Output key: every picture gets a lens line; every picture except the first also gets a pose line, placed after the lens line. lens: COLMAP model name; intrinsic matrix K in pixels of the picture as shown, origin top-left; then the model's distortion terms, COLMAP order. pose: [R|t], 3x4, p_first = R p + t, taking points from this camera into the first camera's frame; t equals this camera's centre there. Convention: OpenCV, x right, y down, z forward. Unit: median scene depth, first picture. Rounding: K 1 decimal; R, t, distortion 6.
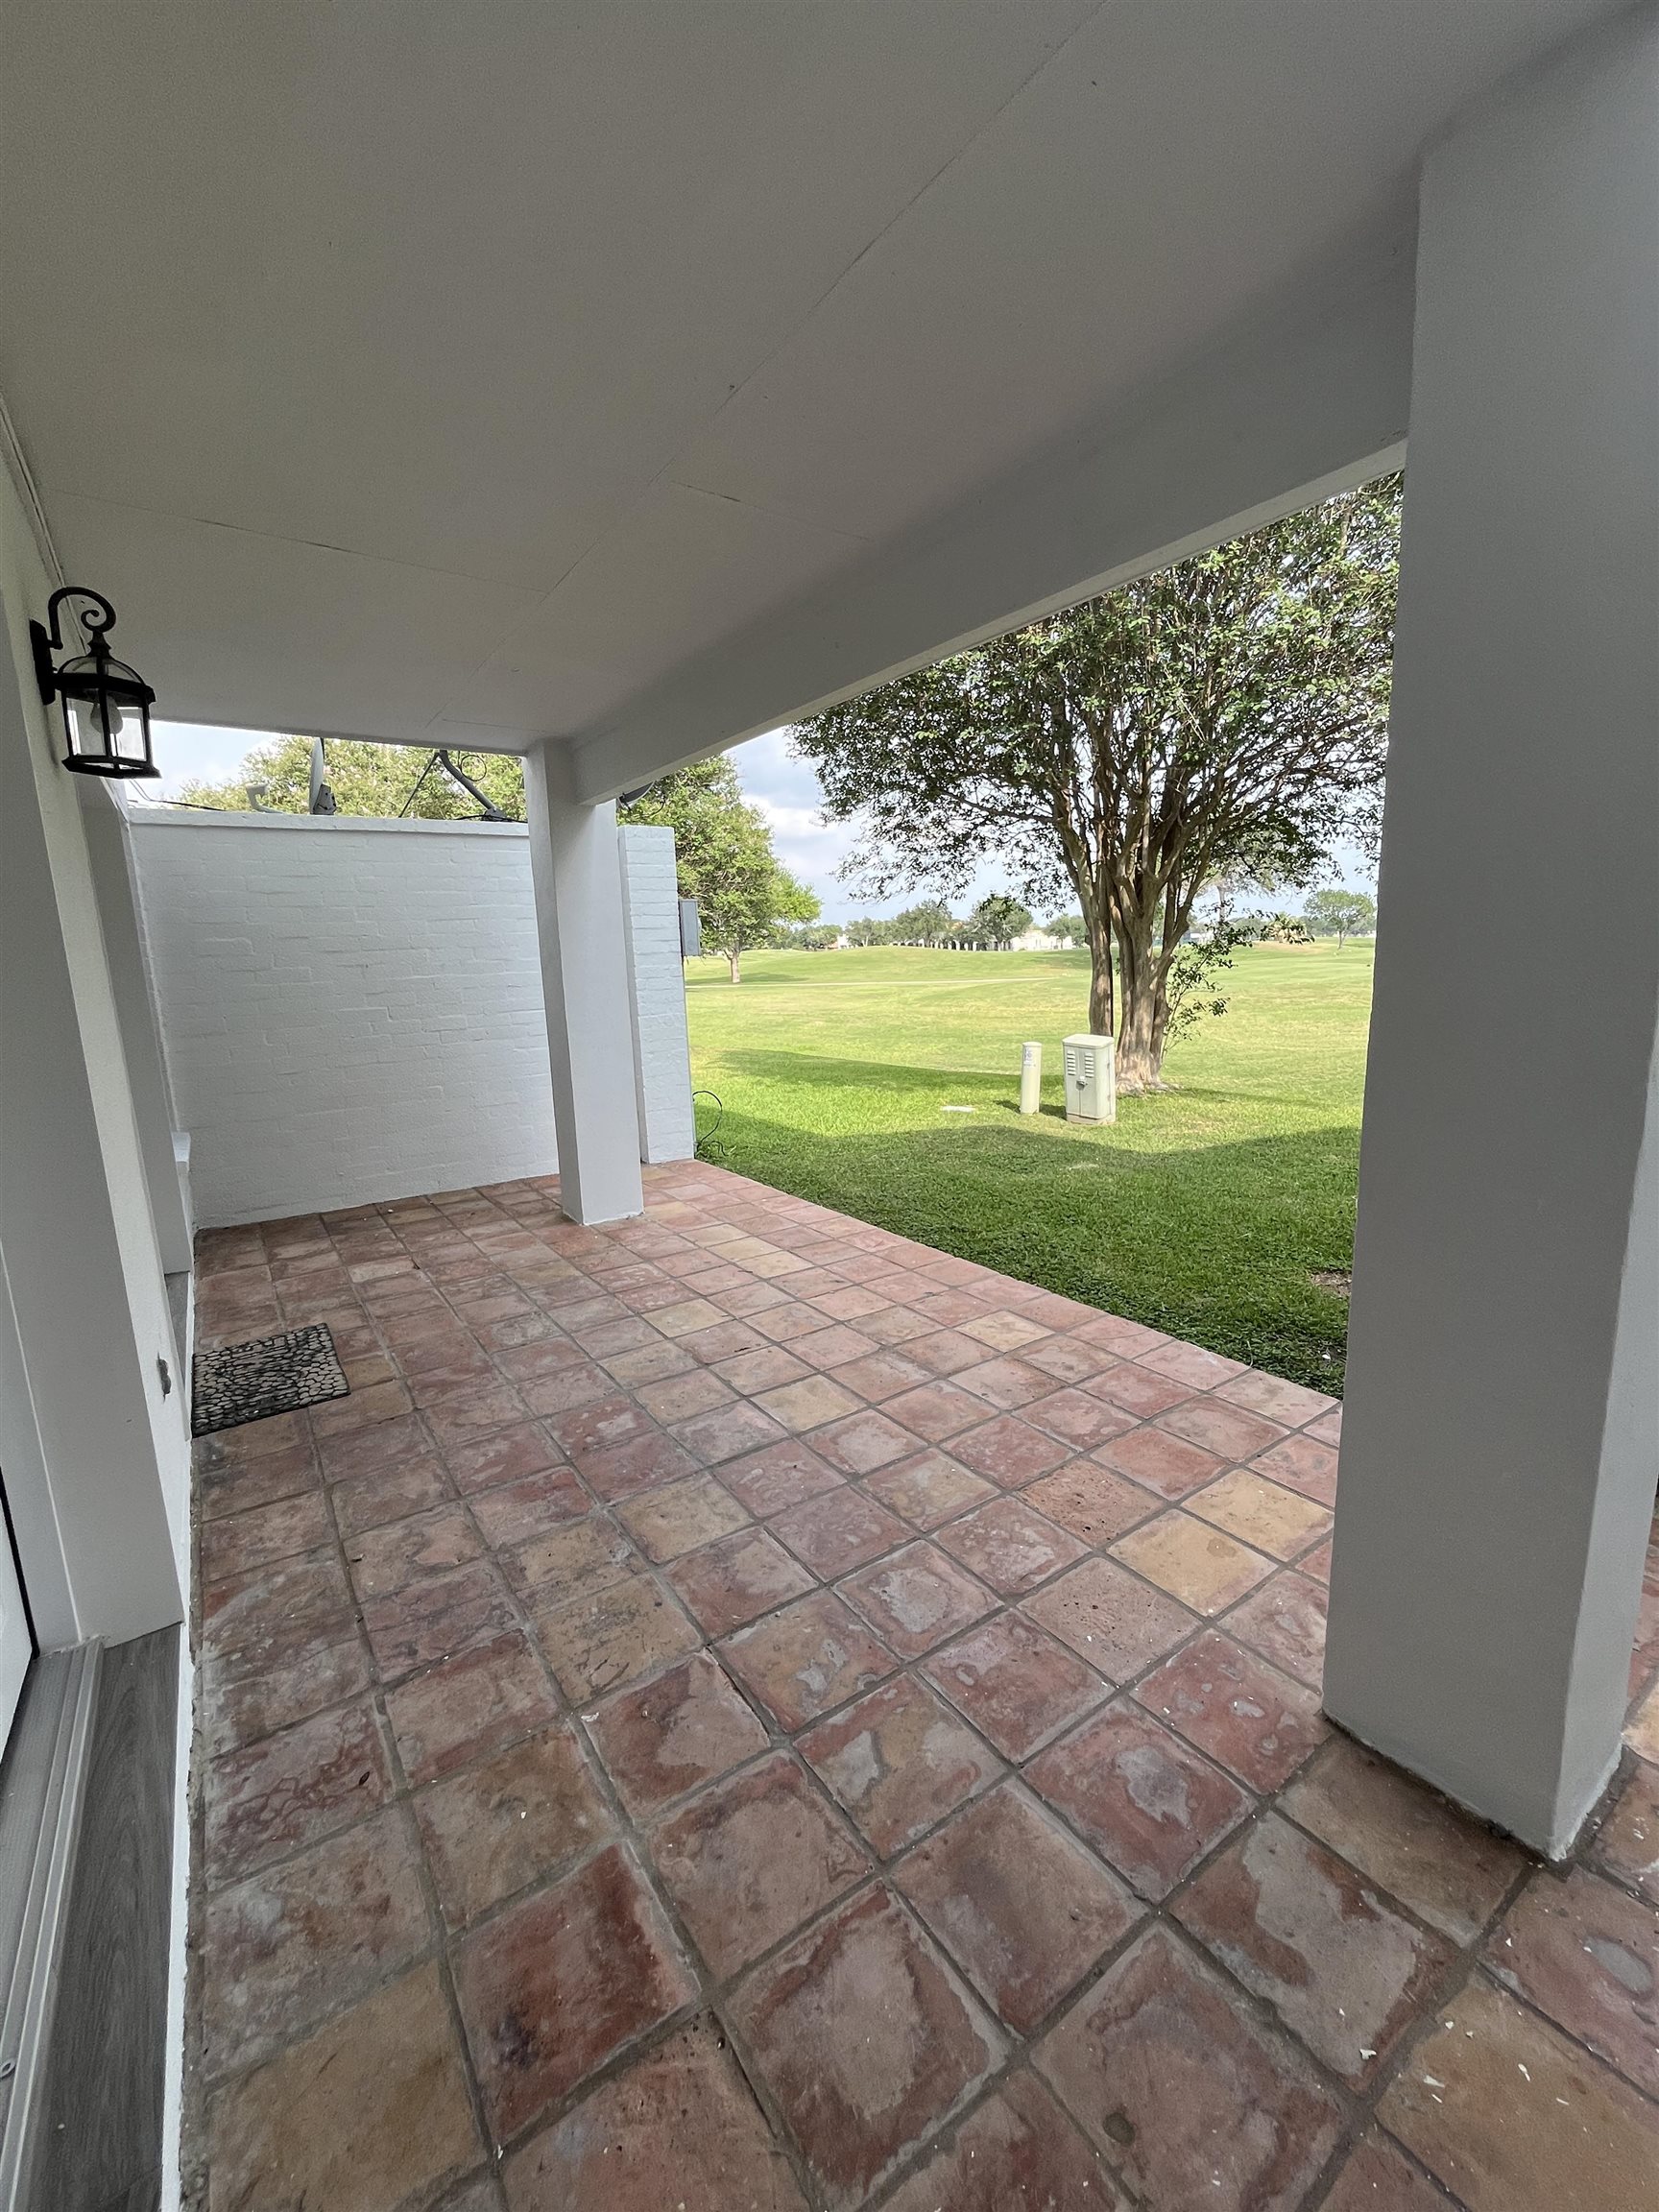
lens RADIAL K [[896.7, 0, 830.2], [0, 896.7, 1107.2], [0, 0, 1]] dist [0.002368, -0.000796]
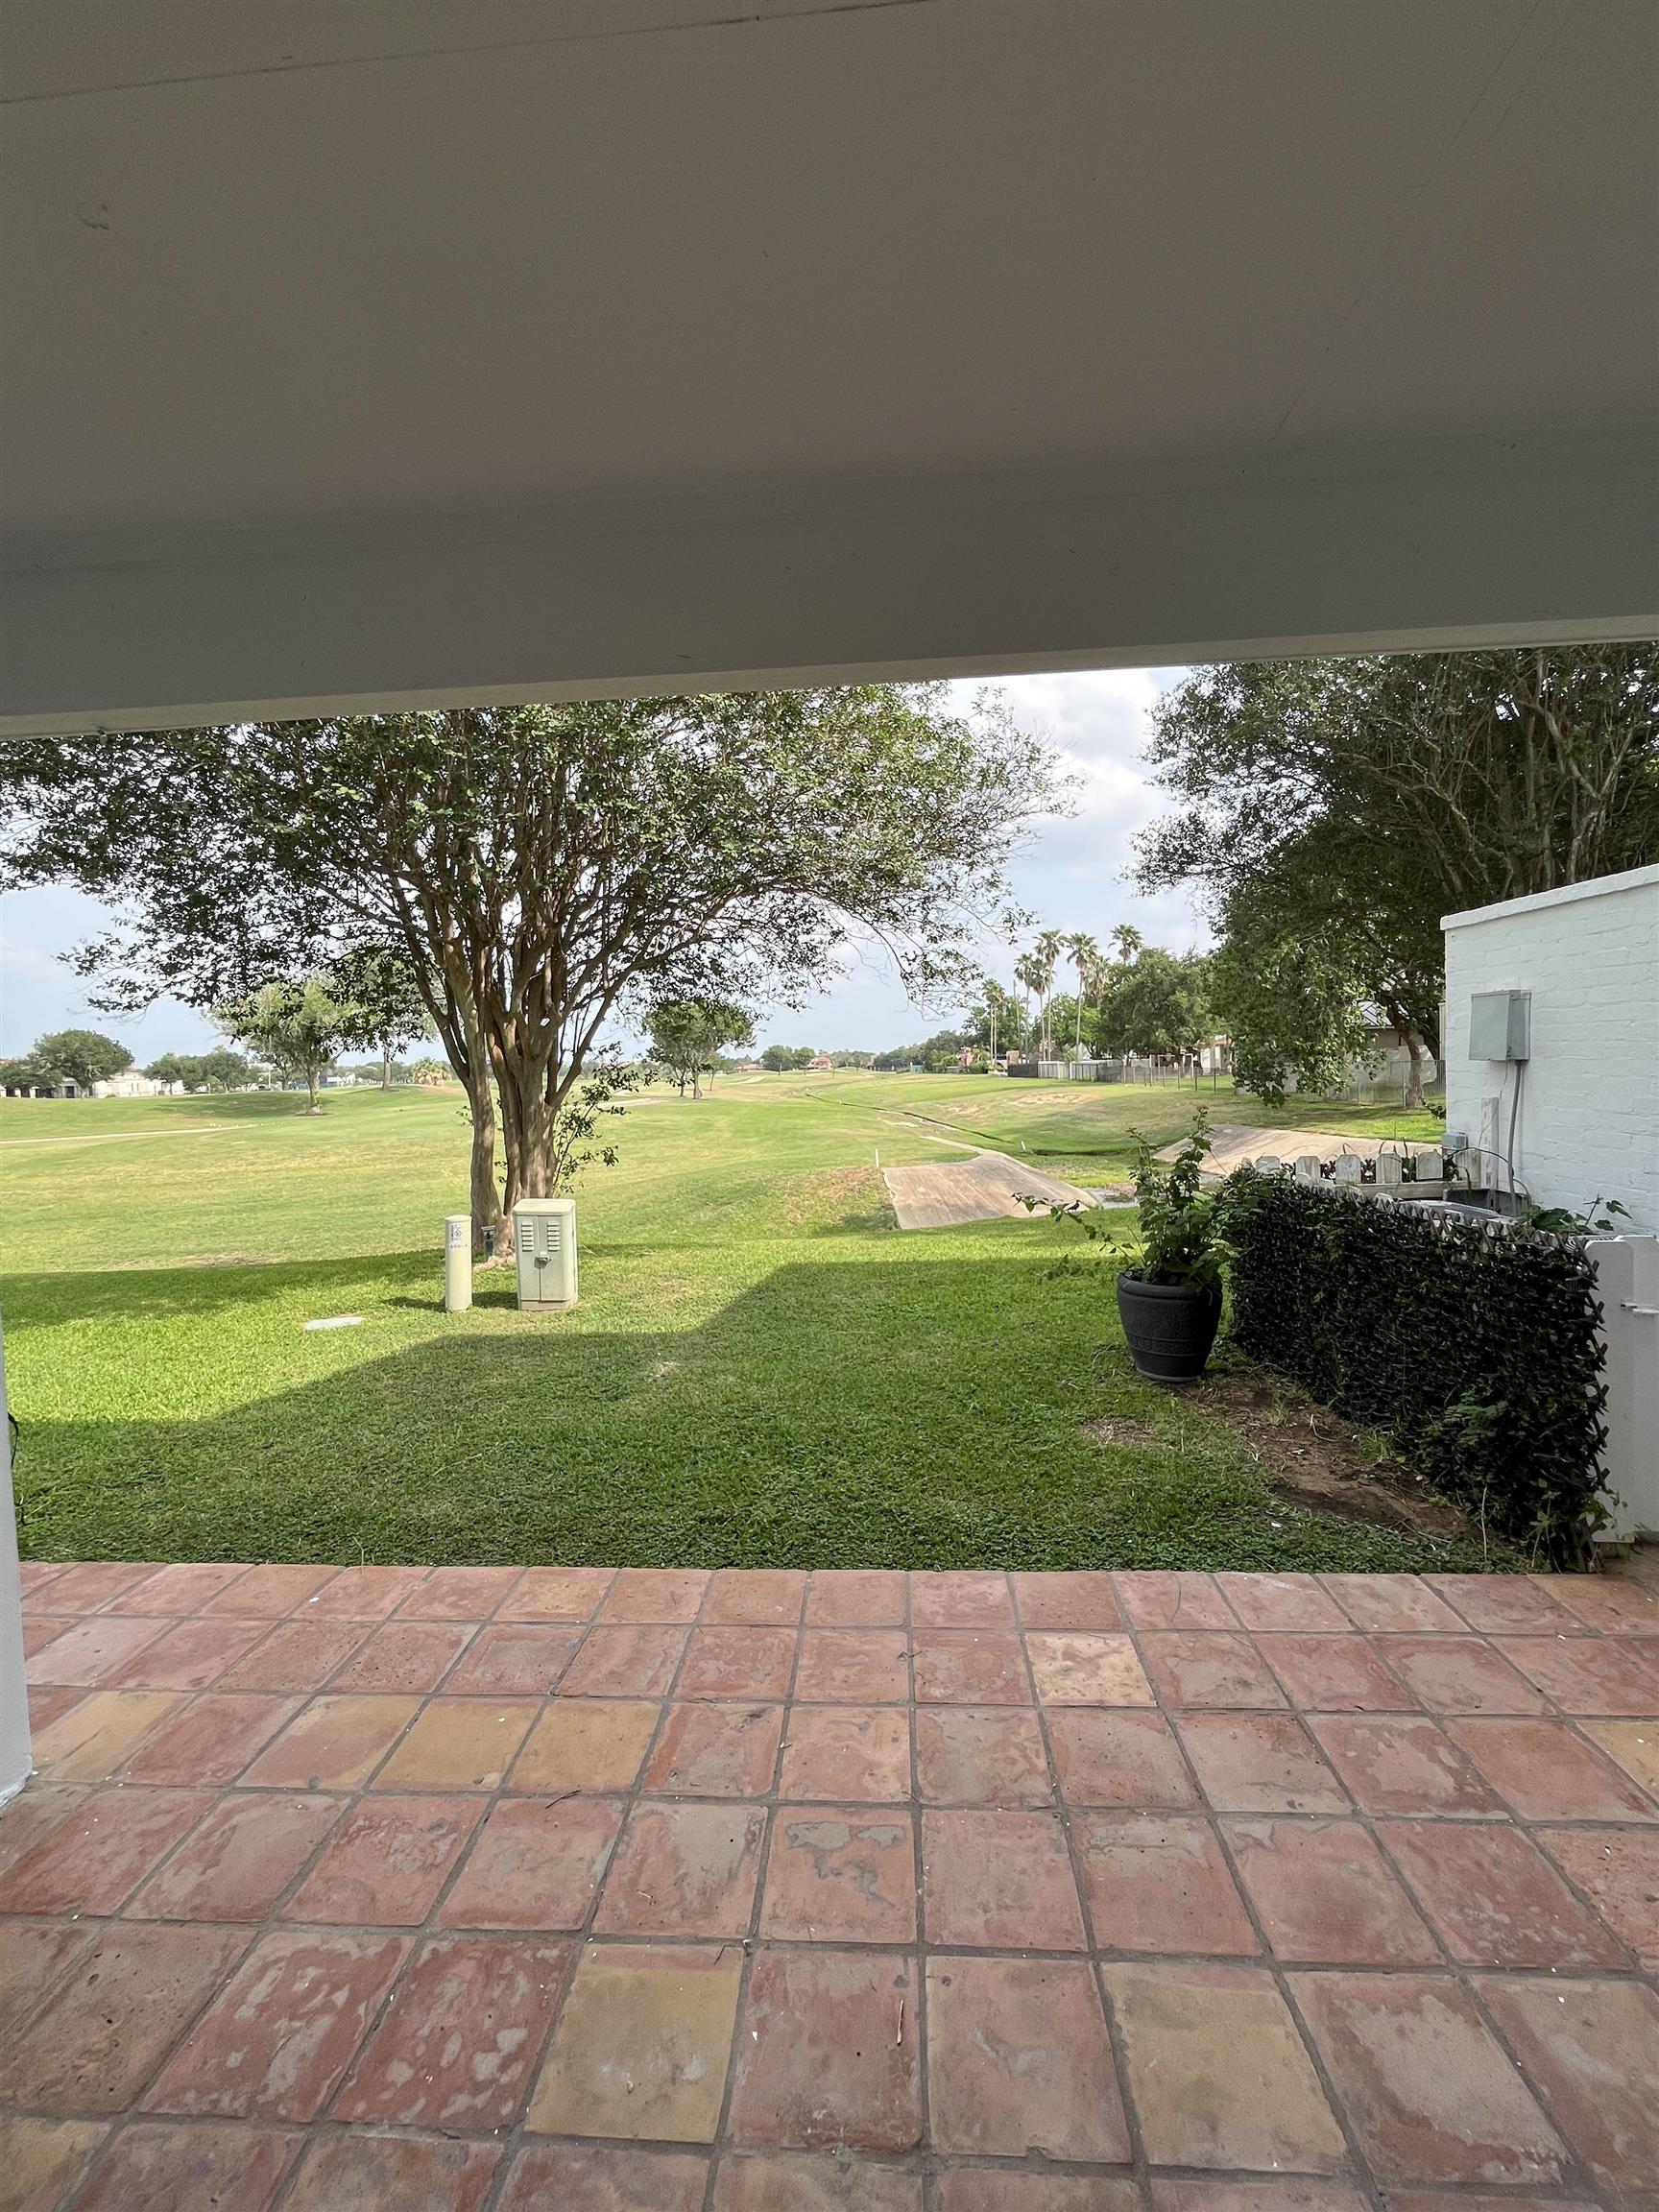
lens RADIAL K [[896.7, 0, 830.6], [0, 896.7, 1105.8], [0, 0, 1]] dist [0.002368, -0.000796]
pose [[0.626633, -0.016567, 0.779138, -0.335540], [0.141292, 0.985620, -0.092679, -0.096059], [-0.766399, 0.168162, 0.619963, 0.515006]]
